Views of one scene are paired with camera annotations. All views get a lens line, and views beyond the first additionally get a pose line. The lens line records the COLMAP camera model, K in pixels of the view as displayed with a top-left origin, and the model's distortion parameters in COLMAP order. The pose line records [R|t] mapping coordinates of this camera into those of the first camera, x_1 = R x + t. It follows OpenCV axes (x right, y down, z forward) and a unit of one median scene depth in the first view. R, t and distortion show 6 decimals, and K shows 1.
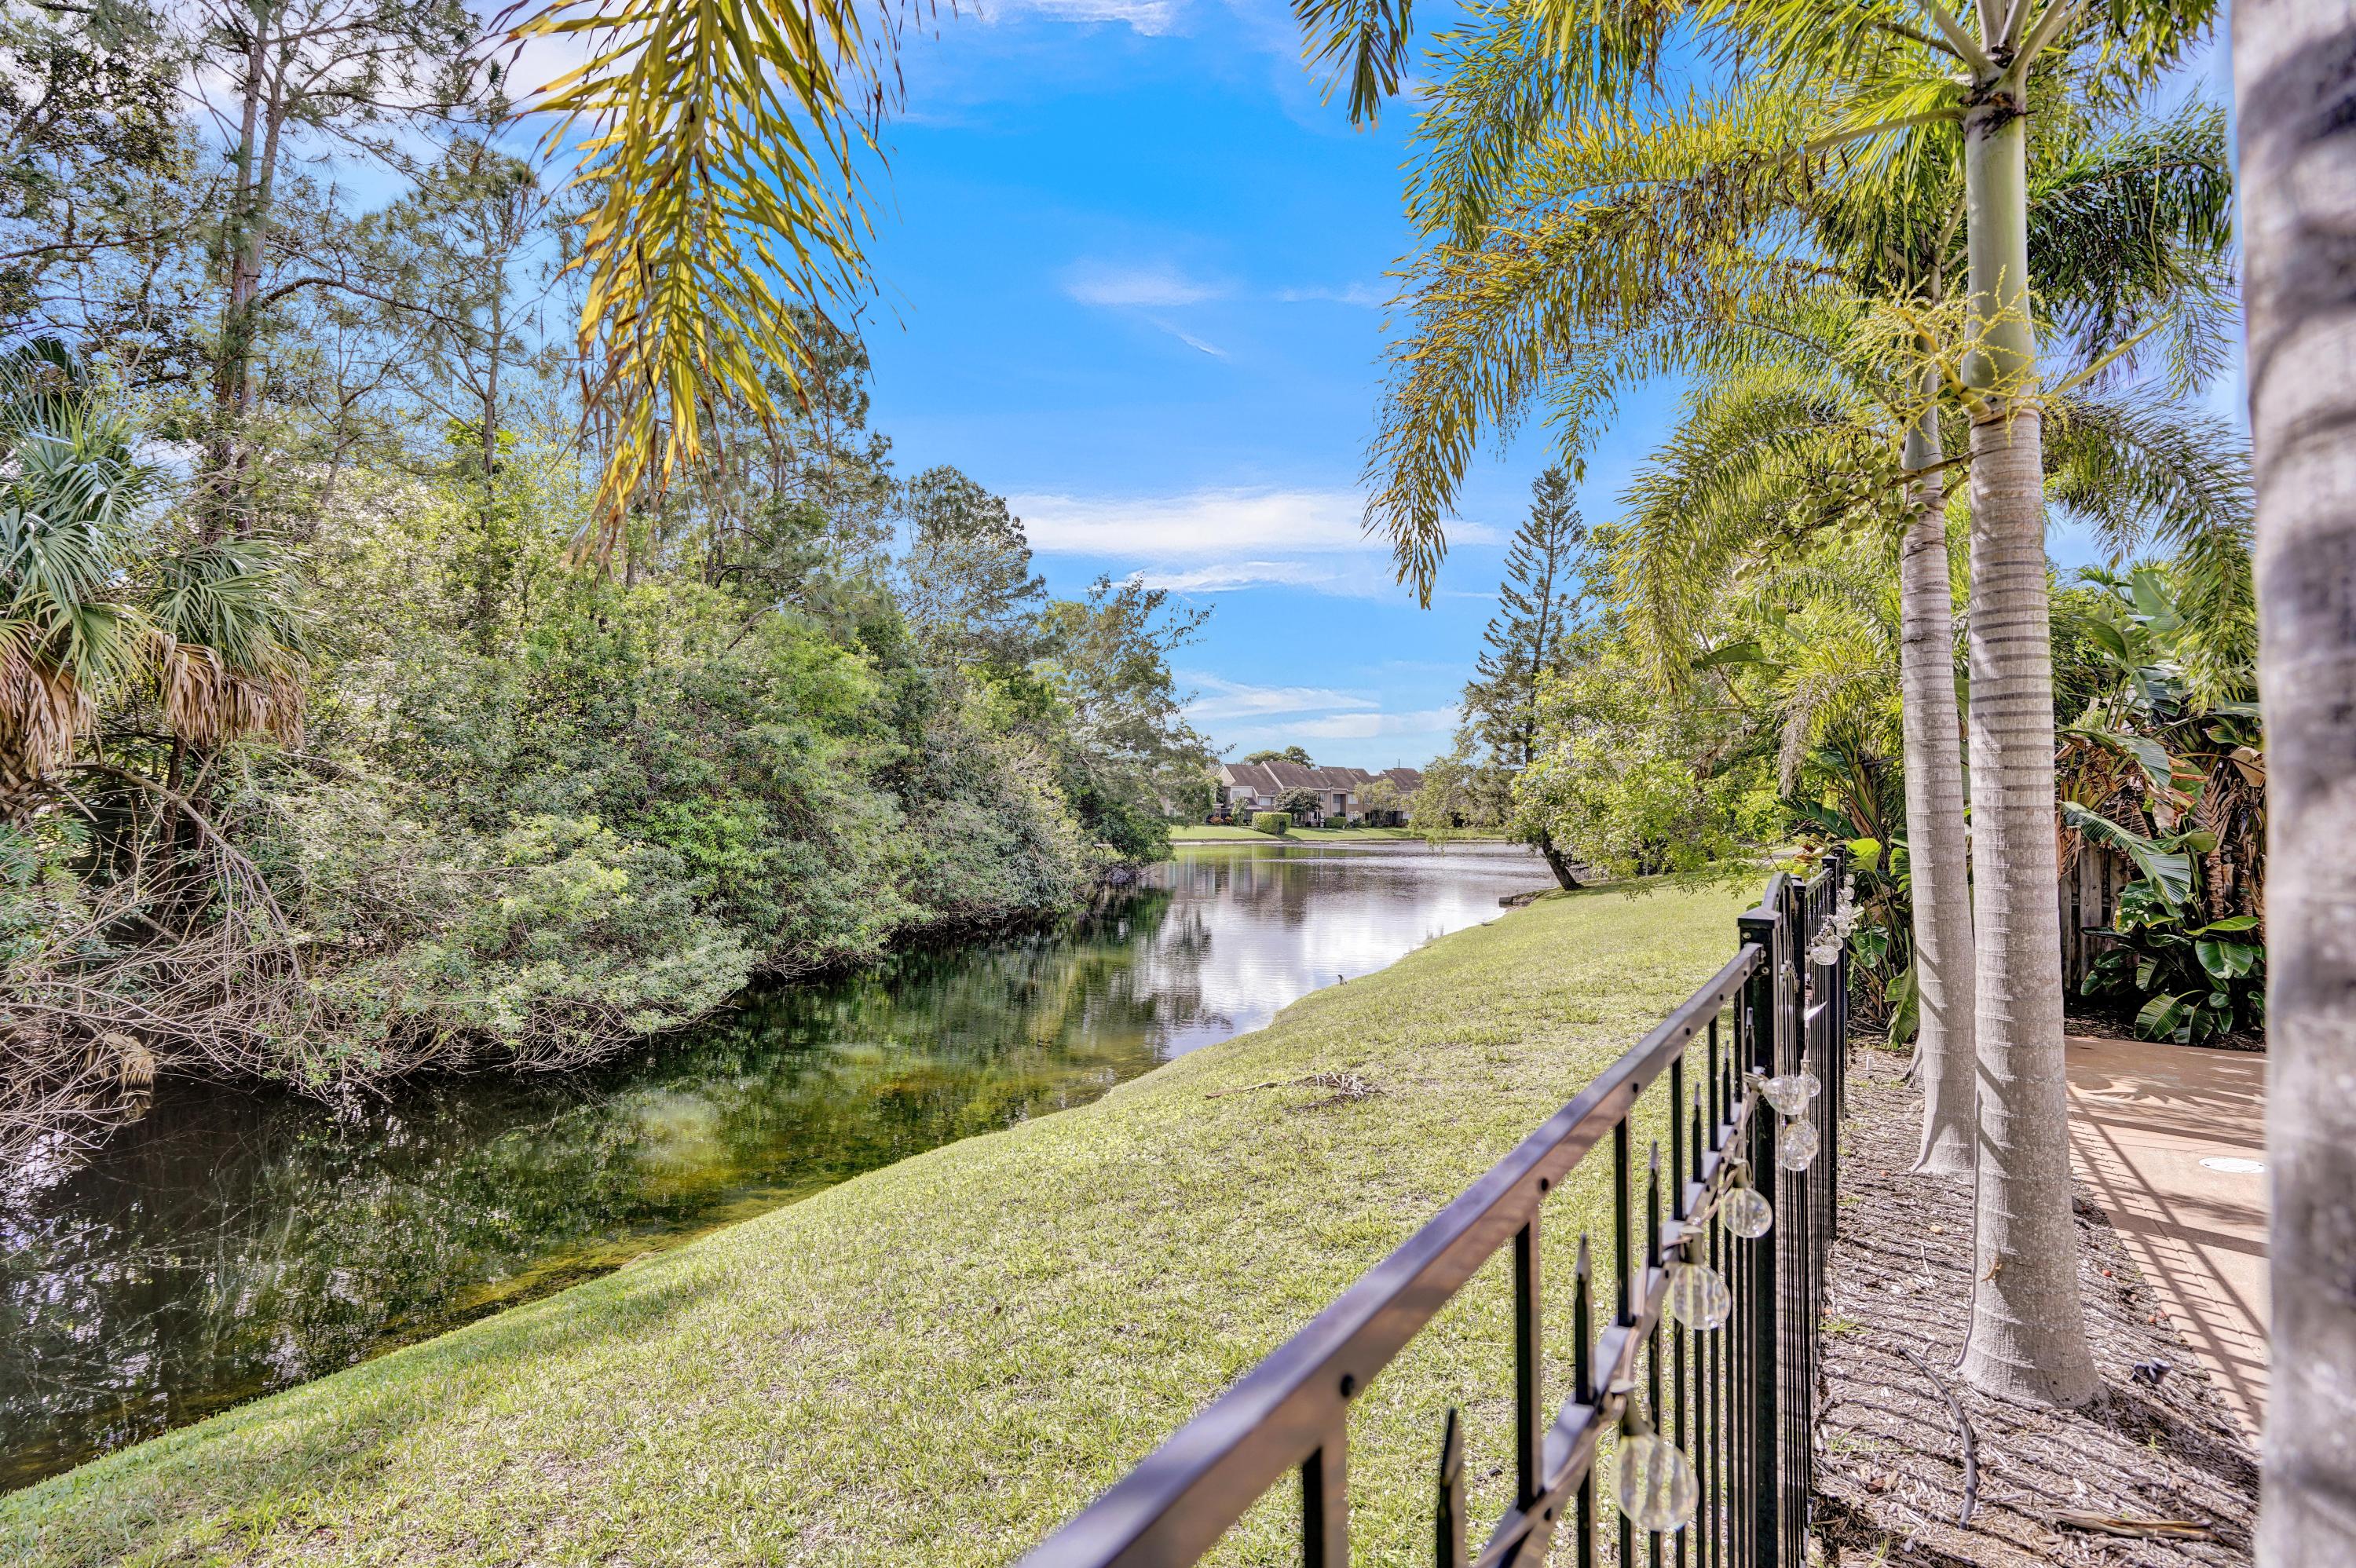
lens RADIAL K [[1078.4, 0, 1186.7], [0, 1078.4, 803.4], [0, 0, 1]] dist [-0.031312, 0.006233]
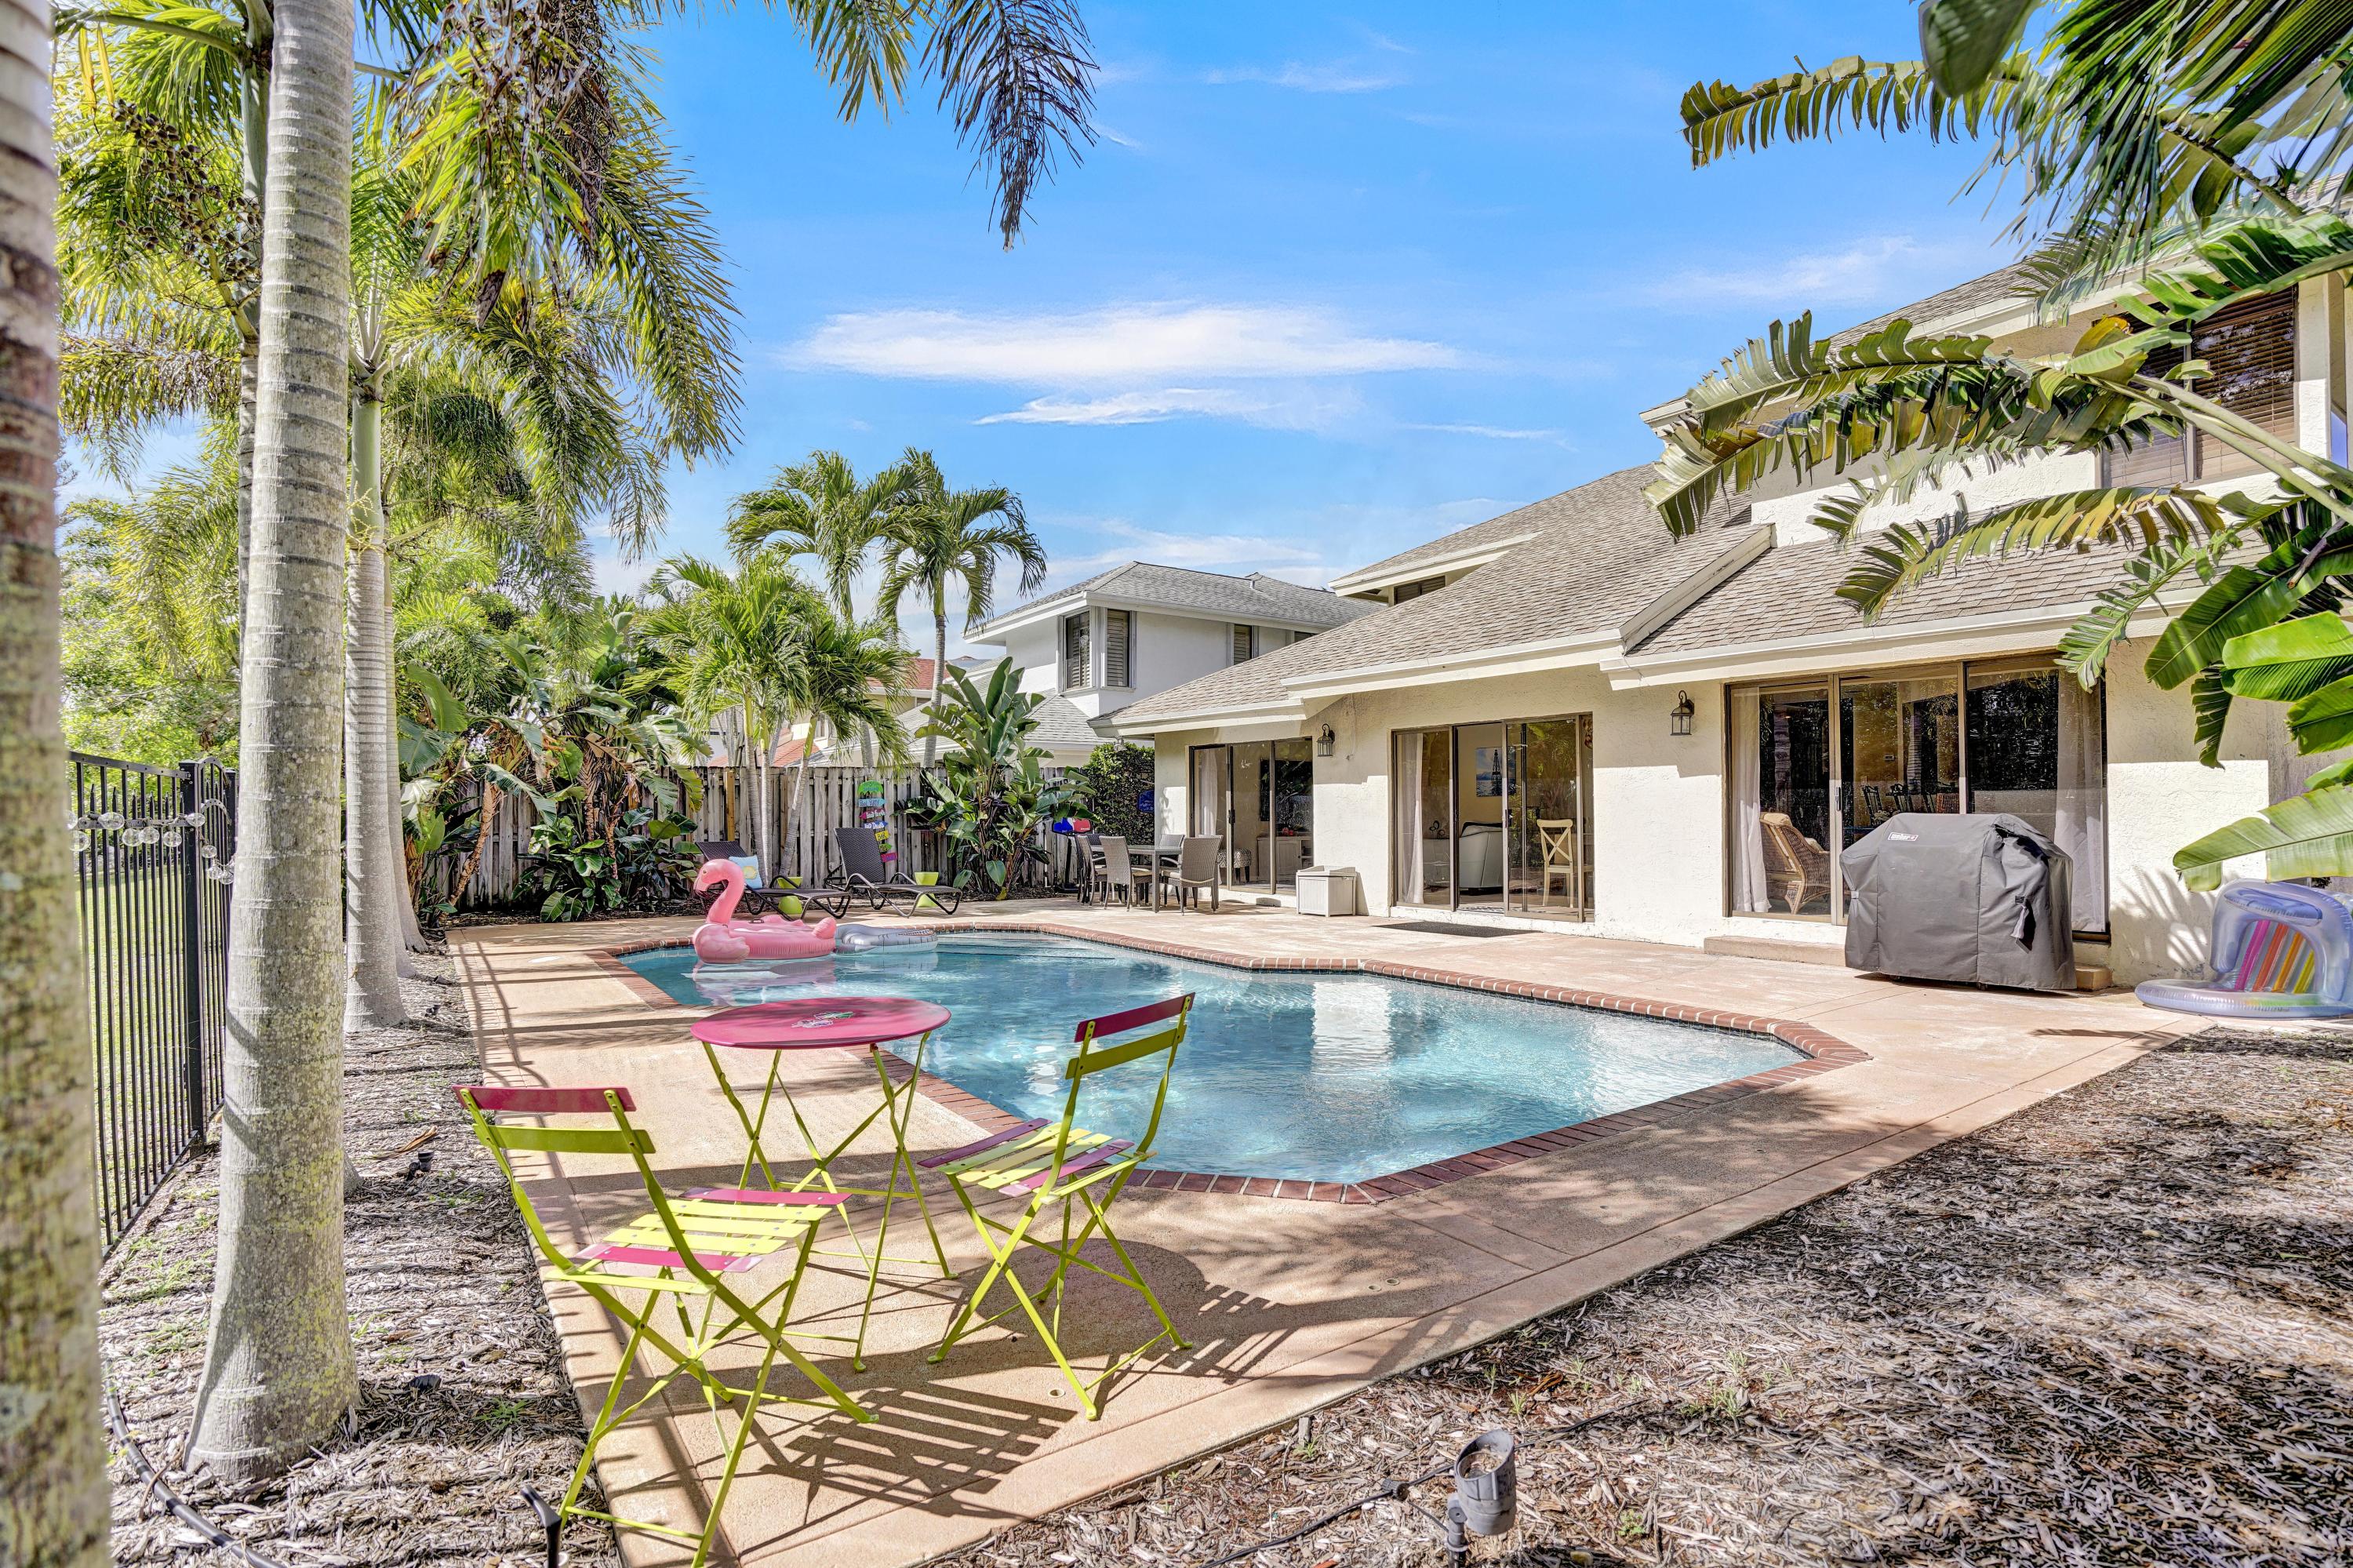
lens RADIAL K [[1083.9, 0, 1188.3], [0, 1083.9, 802.5], [0, 0, 1]] dist [-0.027785, 0.000411]
pose [[0.372652, -0.000957, 0.927971, -0.667865], [-0.007392, 0.999965, 0.004000, 0.125427], [-0.927942, -0.008350, 0.372631, -1.557222]]
